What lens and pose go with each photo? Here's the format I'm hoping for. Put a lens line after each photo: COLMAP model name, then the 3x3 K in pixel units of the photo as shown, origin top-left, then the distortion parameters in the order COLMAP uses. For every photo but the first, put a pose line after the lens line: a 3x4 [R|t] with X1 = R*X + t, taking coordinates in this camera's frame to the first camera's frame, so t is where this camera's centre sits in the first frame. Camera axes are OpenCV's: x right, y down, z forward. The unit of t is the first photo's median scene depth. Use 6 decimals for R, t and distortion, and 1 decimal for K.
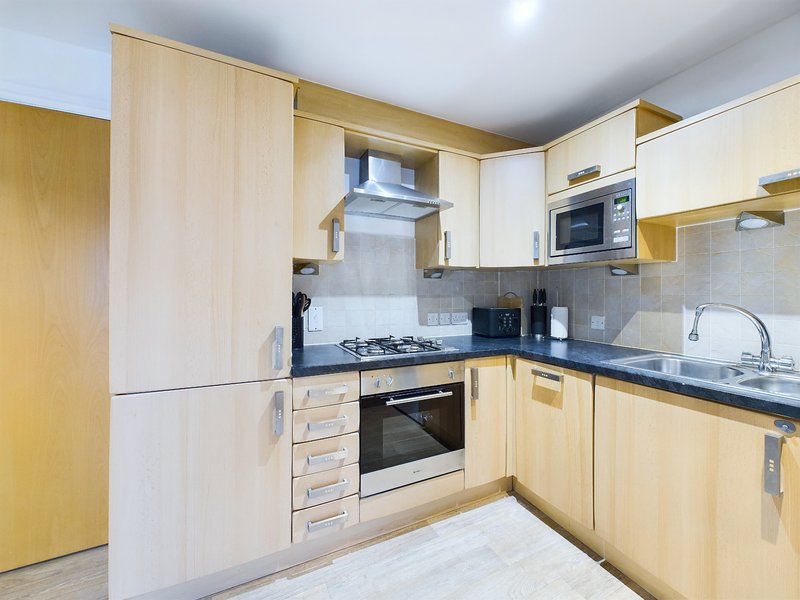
lens RADIAL K [[320.1, 0, 401.7], [0, 320.1, 294.2], [0, 0, 1]] dist [0.002294, -0.000362]
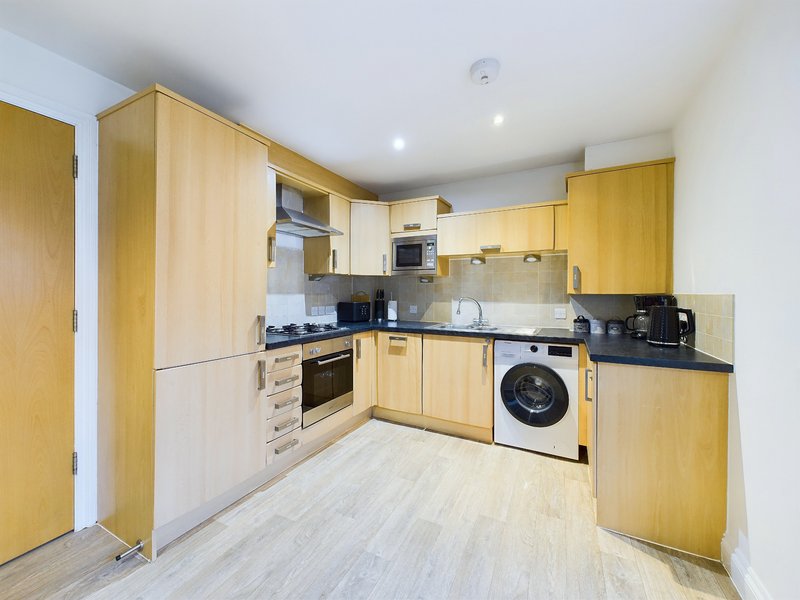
lens RADIAL K [[320.1, 0, 397.8], [0, 320.1, 292.8], [0, 0, 1]] dist [0.002294, -0.000362]
pose [[0.803854, 0.002117, 0.594822, -0.614003], [-0.002862, 0.999996, 0.000308, -0.000674], [-0.594819, -0.001950, 0.803857, -0.431446]]
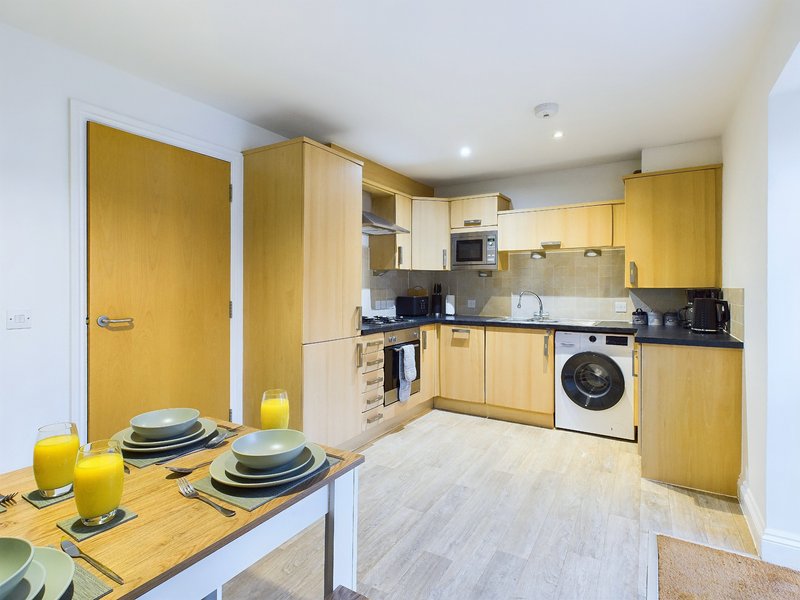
lens RADIAL K [[418.3, 0, 397.1], [0, 418.3, 286.3], [0, 0, 1]] dist [0.002332, -0.000815]
pose [[0.841965, -0.000279, 0.539532, -1.188367], [0.000570, 1.000000, -0.000371, -0.005372], [-0.539531, 0.000620, 0.841965, -0.857918]]
